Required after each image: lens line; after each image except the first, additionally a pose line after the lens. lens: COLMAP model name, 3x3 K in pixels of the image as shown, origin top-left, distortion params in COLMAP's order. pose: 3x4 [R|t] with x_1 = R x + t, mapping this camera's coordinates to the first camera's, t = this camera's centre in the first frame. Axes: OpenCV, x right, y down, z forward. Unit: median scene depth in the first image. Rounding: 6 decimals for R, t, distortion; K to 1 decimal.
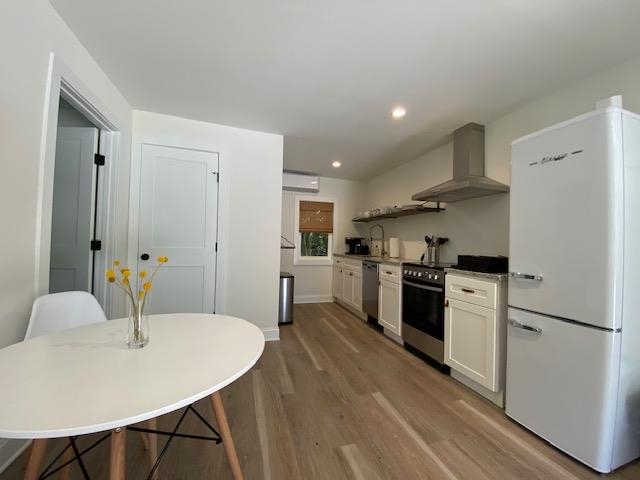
lens RADIAL K [[262.7, 0, 318.4], [0, 262.7, 243.8], [0, 0, 1]] dist [-0.011561, -0.000777]
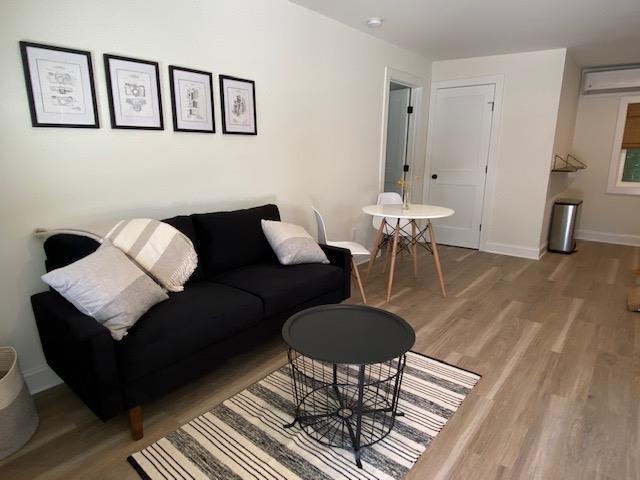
lens RADIAL K [[376.6, 0, 318.1], [0, 376.6, 241.1], [0, 0, 1]] dist [-0.001243, -0.001717]
pose [[0.562210, 0.162557, -0.810860, 0.742323], [0.014073, 0.978469, 0.205916, -0.038056], [0.826874, -0.127179, 0.547818, -0.719637]]
